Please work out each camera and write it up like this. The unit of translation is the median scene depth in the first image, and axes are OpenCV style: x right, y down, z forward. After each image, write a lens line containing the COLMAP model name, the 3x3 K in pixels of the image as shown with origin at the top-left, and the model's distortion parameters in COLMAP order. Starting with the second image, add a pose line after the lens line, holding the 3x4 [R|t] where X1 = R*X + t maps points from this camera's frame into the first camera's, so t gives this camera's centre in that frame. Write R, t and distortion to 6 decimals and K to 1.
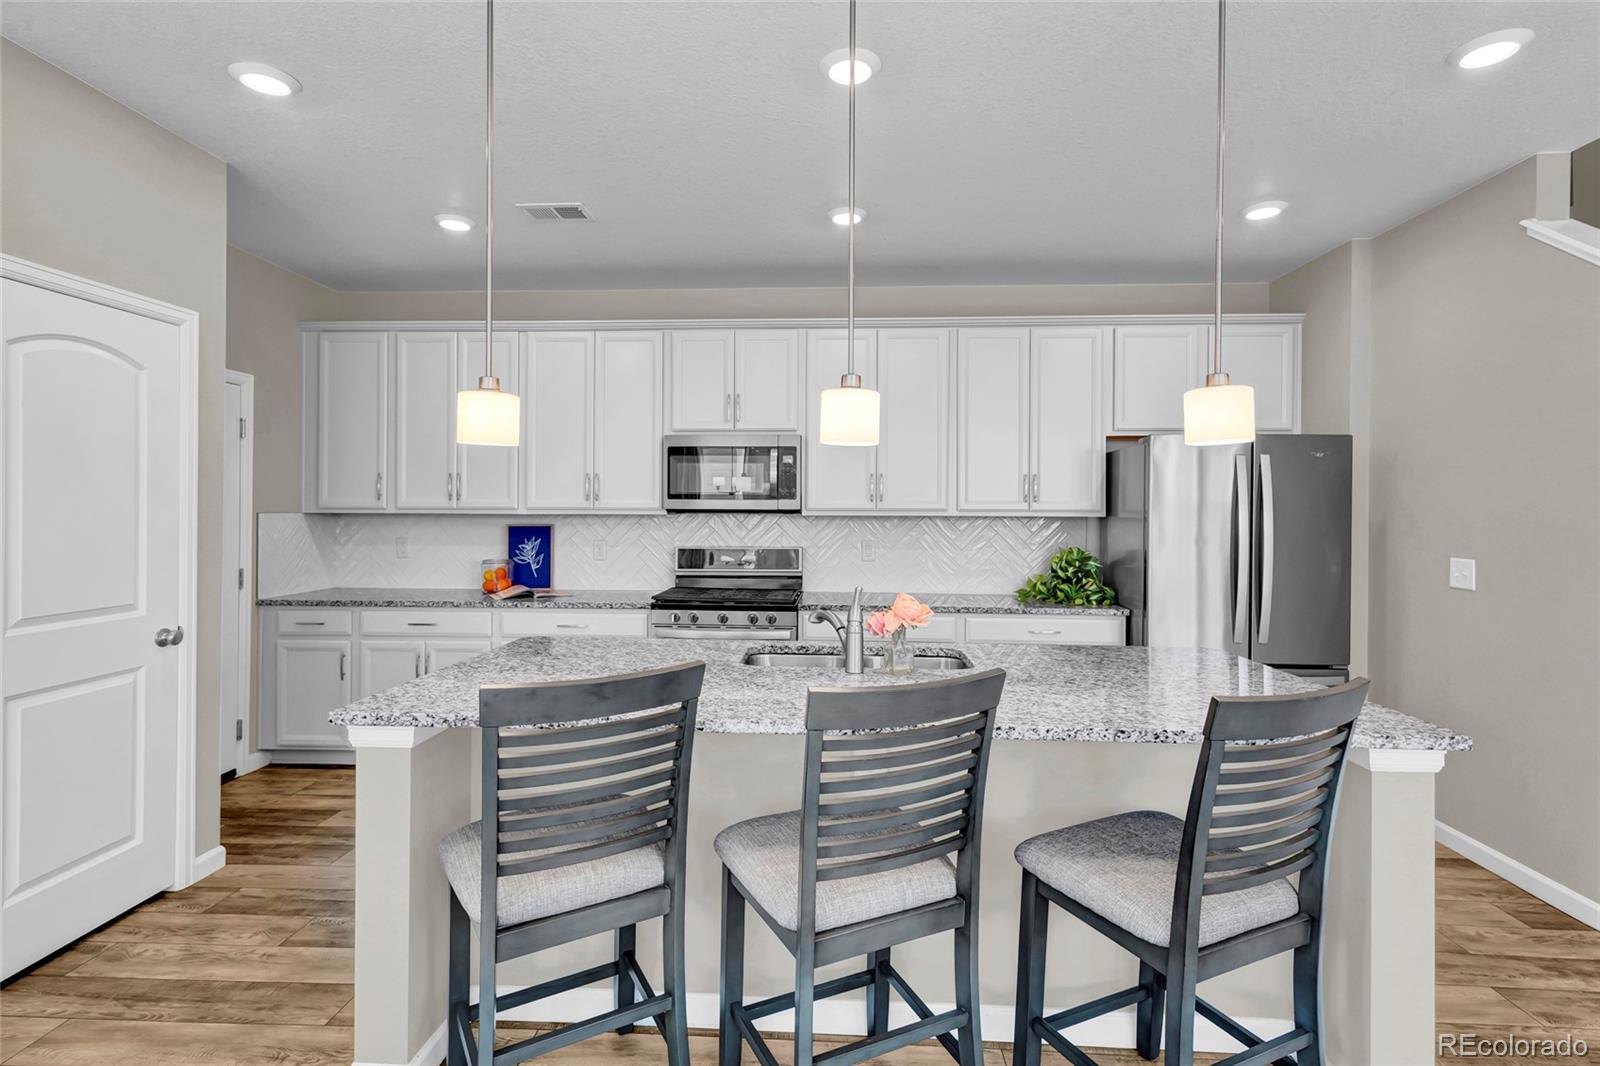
lens RADIAL K [[768.4, 0, 802.8], [0, 768.4, 504.6], [0, 0, 1]] dist [0.009705, -0.000925]
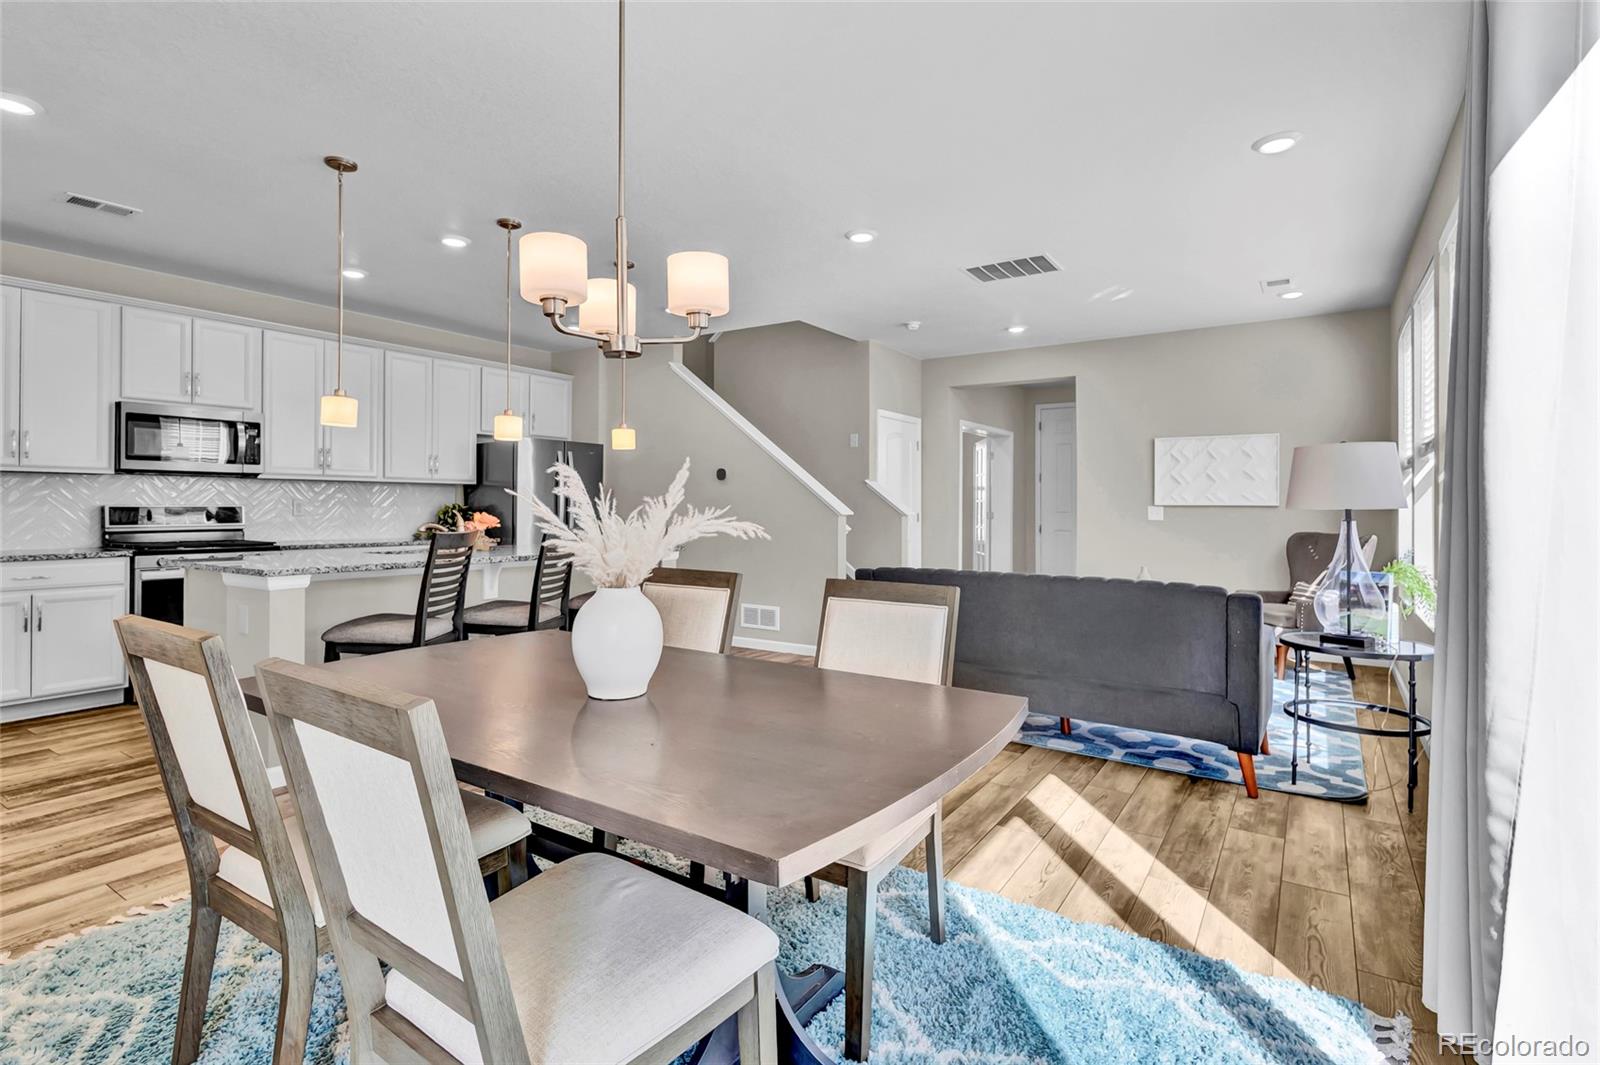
lens RADIAL K [[768.4, 0, 802.8], [0, 768.4, 504.1], [0, 0, 1]] dist [0.009705, -0.000925]
pose [[0.506361, -0.000455, 0.862321, -0.632099], [-0.011905, 0.999901, 0.007518, 0.036086], [-0.862239, -0.014072, 0.506306, -0.393259]]
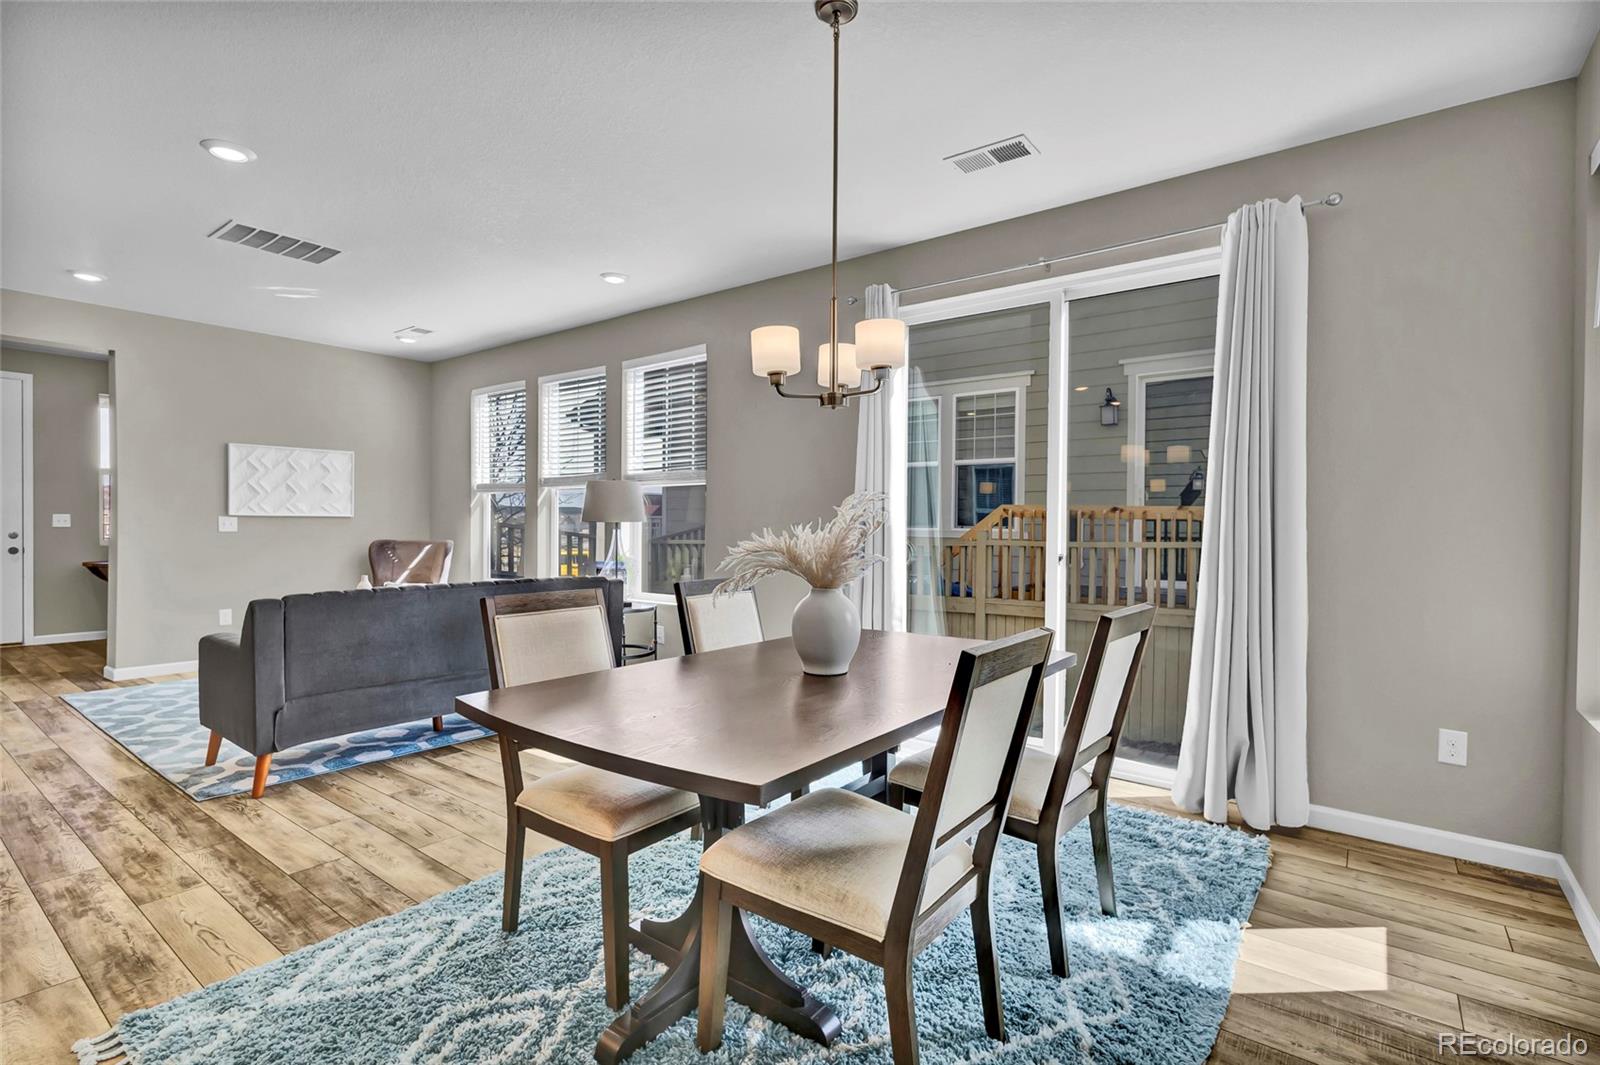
lens RADIAL K [[733.0, 0, 800.0], [0, 733.0, 532.5], [0, 0, 1]] dist [0.010799, -0.010839]
pose [[-0.832091, -0.017987, 0.554348, -0.579799], [-0.018393, 0.999819, 0.004833, 0.047423], [-0.554335, -0.006175, -0.832271, 0.340168]]
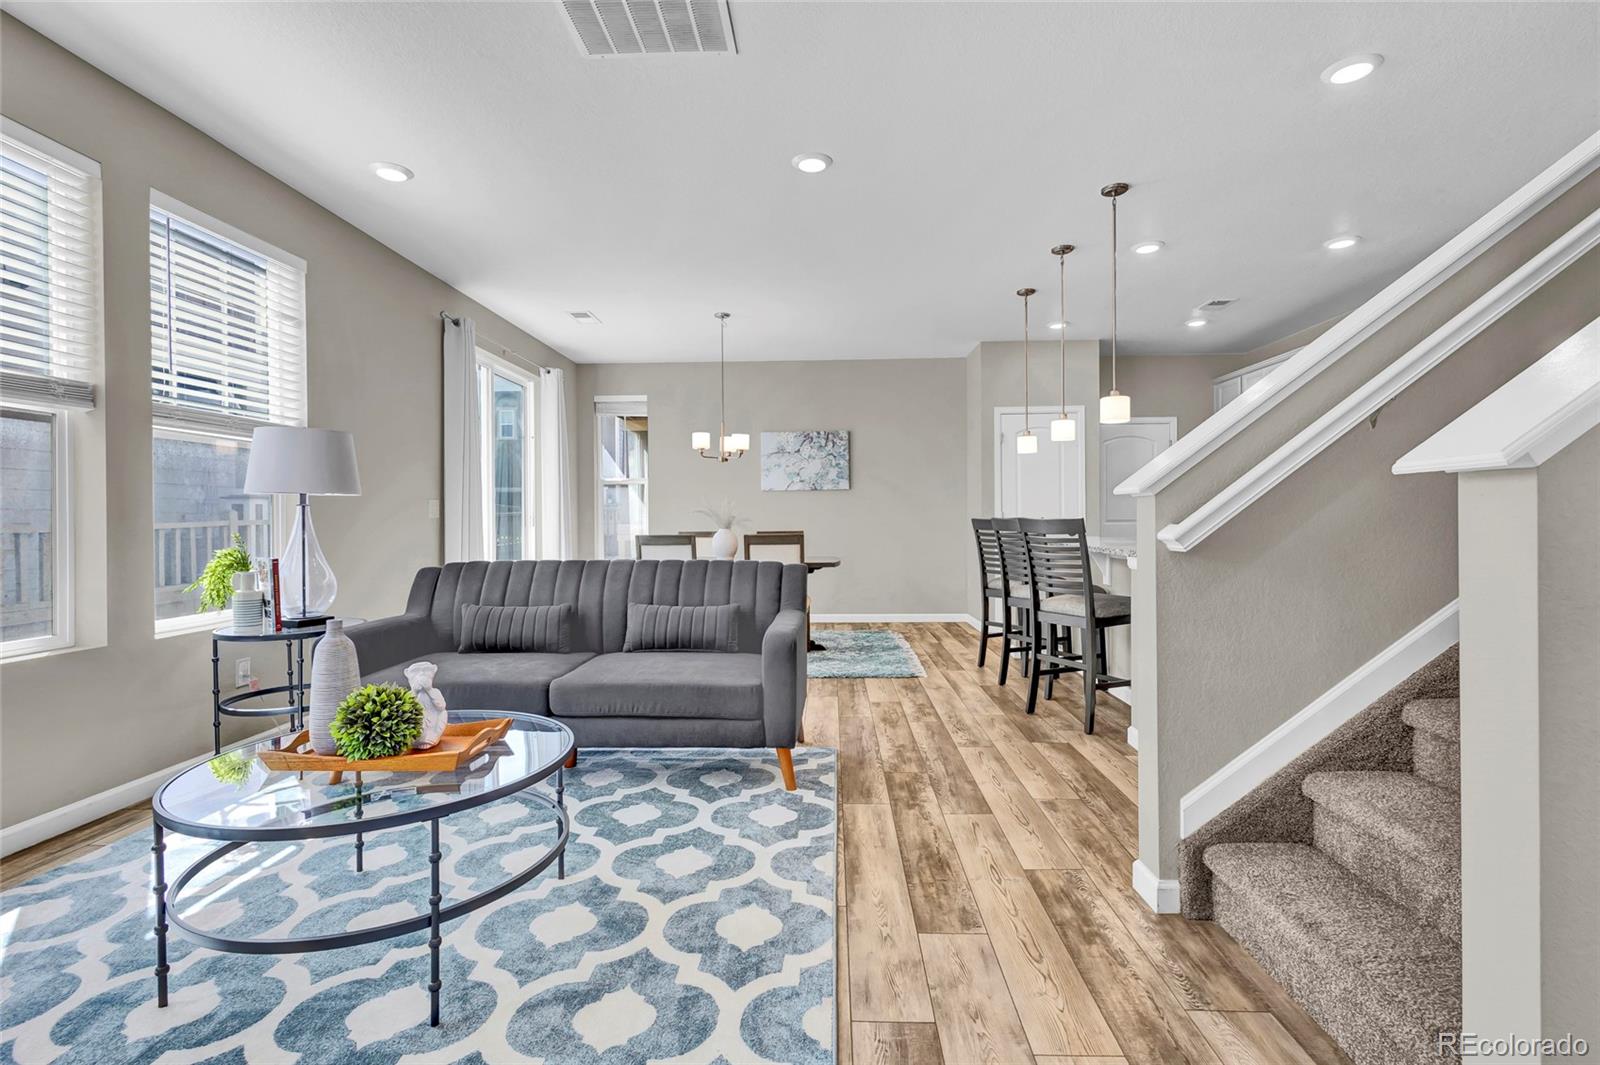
lens RADIAL K [[754.8, 0, 797.2], [0, 754.8, 521.2], [0, 0, 1]] dist [0.002955, 0.000141]
pose [[0.008449, -0.002806, -0.999960, 1.113003], [0.017447, 0.999844, -0.002658, 0.078485], [0.999812, -0.017423, 0.008497, 0.024139]]
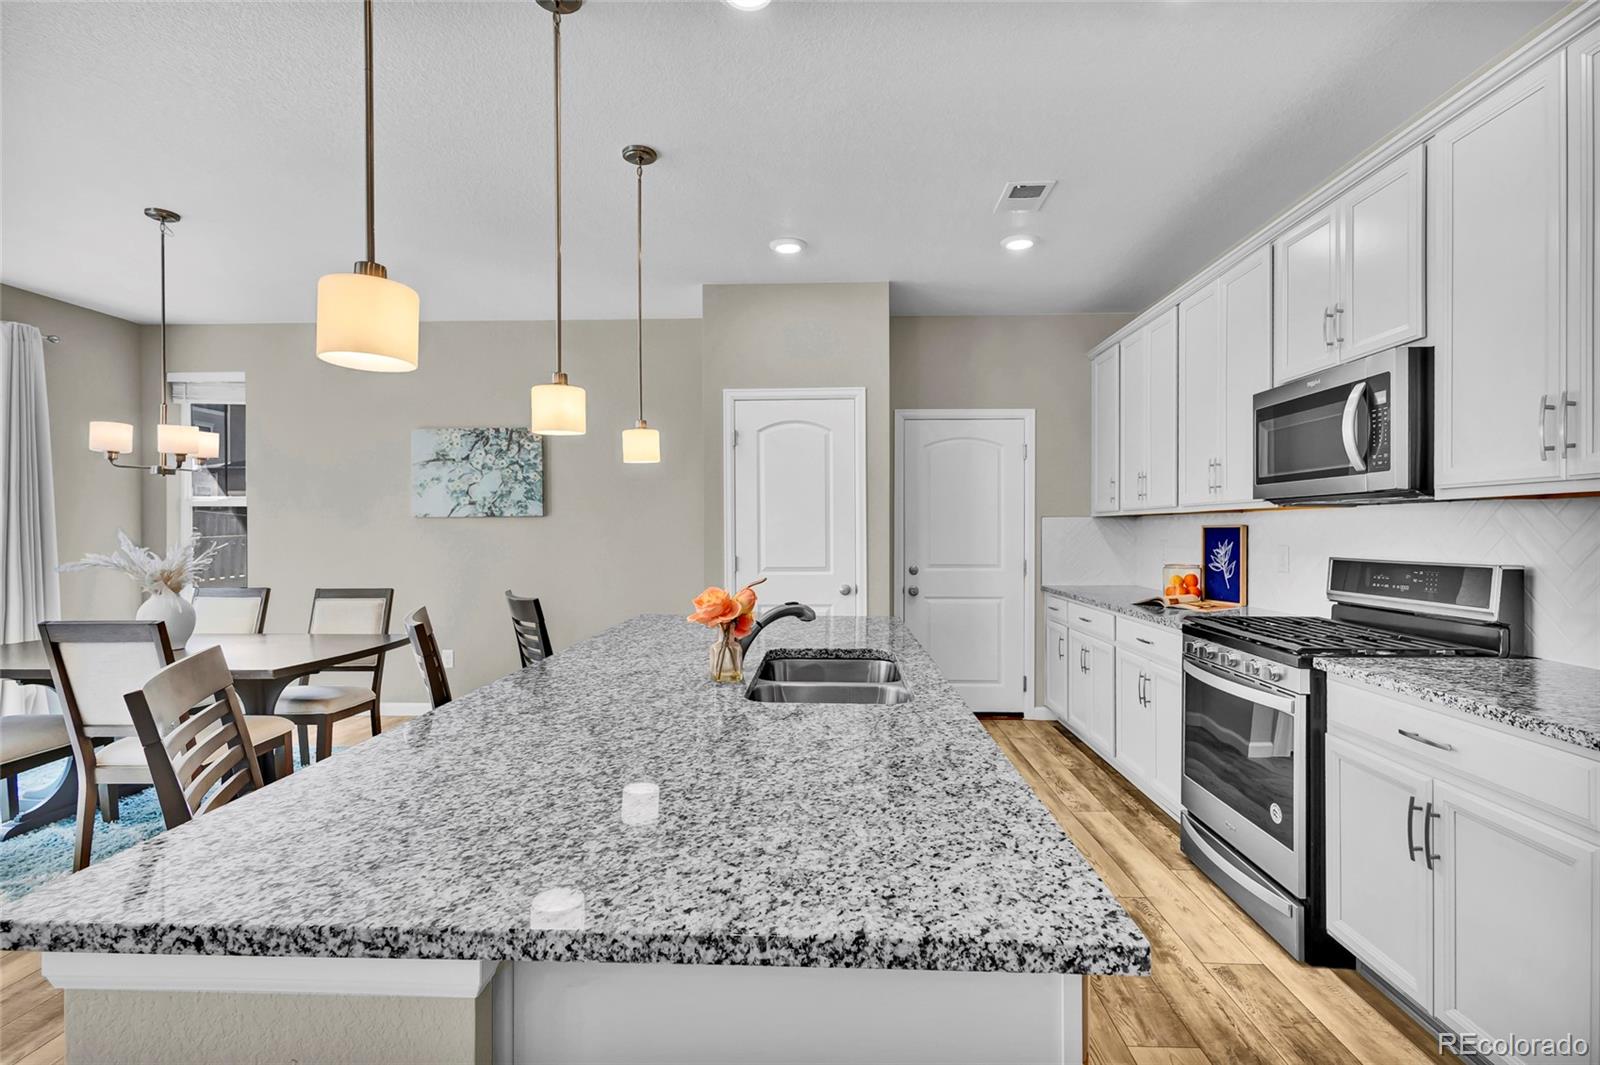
lens RADIAL K [[753.1, 0, 800.0], [0, 753.1, 532.5], [0, 0, 1]] dist [0.008809, -0.000580]
pose [[0.018333, -0.001550, -0.999831, 0.499399], [0.012346, 0.999923, -0.001324, 0.031383], [0.999756, -0.012319, 0.018350, 0.562864]]
